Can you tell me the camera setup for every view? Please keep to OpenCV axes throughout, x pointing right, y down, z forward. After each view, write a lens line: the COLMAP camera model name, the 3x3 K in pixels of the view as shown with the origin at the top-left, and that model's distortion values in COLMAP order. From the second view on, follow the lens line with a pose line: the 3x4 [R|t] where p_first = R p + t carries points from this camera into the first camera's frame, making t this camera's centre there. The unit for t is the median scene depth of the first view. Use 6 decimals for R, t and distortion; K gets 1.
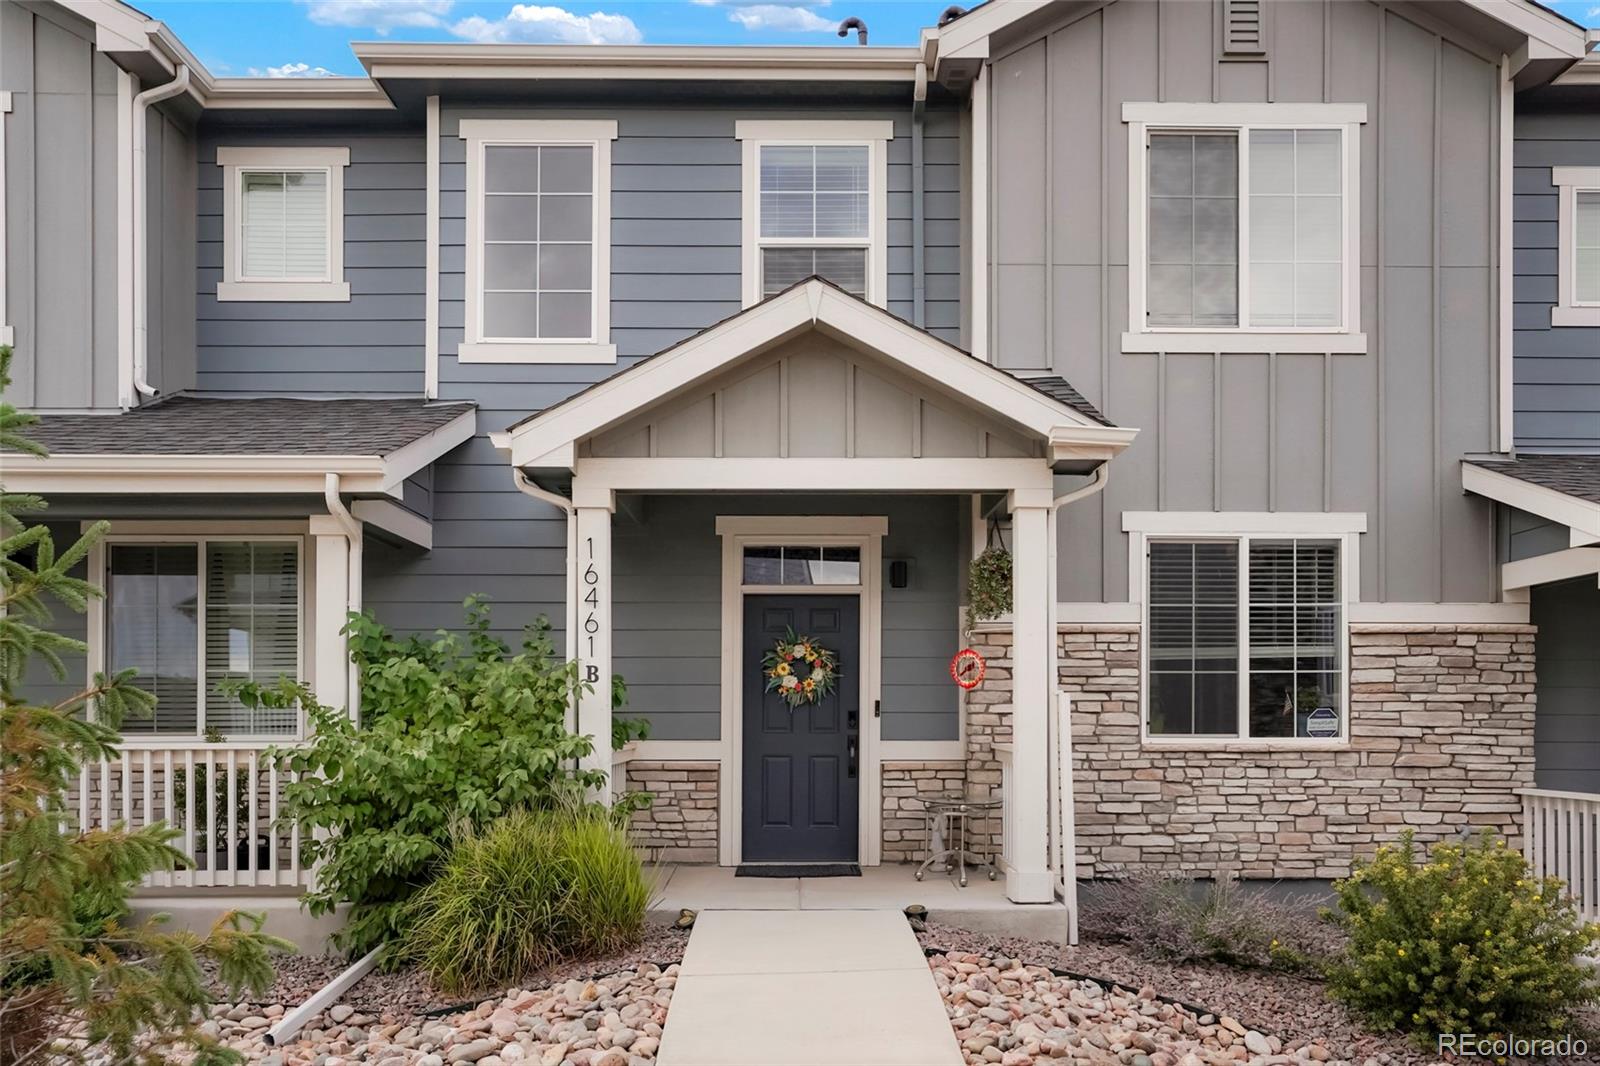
lens RADIAL K [[1141.7, 0, 800.4], [0, 1141.7, 582.5], [0, 0, 1]] dist [0.005234, 0.005561]
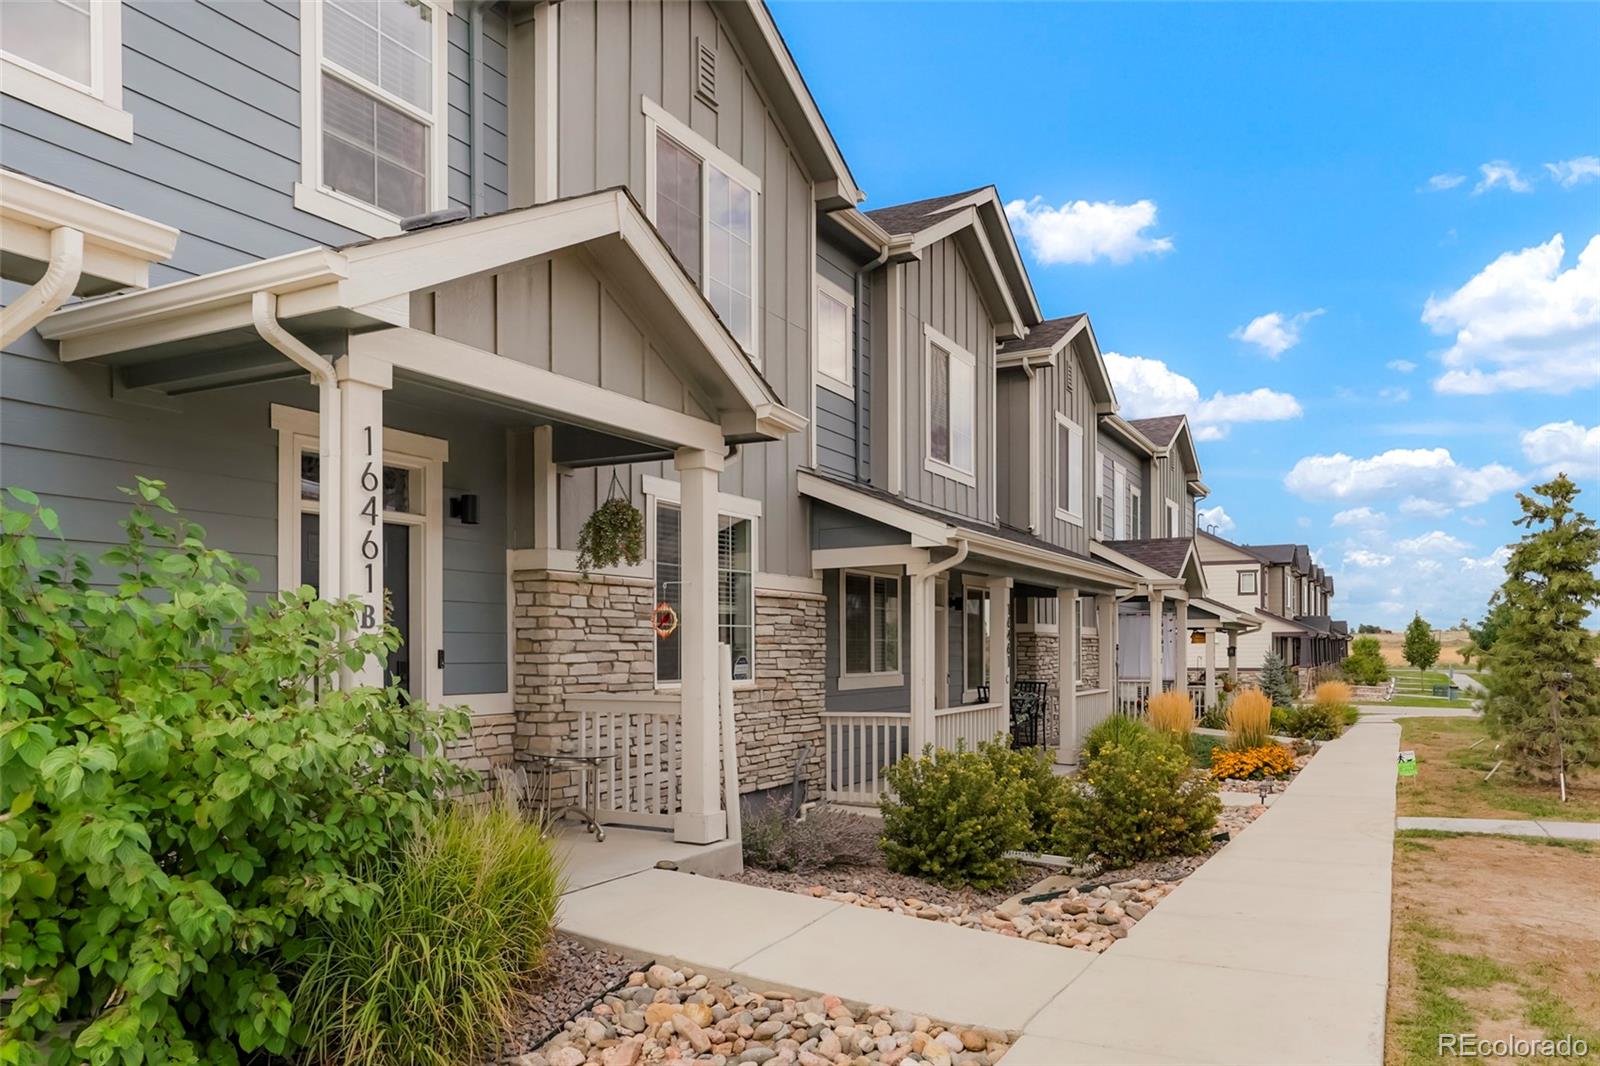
lens RADIAL K [[1120.1, 0, 800.0], [0, 1120.1, 533.0], [0, 0, 1]] dist [0.001524, -0.000275]
pose [[0.482576, 0.089719, 0.871247, -0.575985], [-0.094381, 0.994274, -0.050111, 0.032611], [-0.870754, -0.058047, 0.488280, 0.361217]]
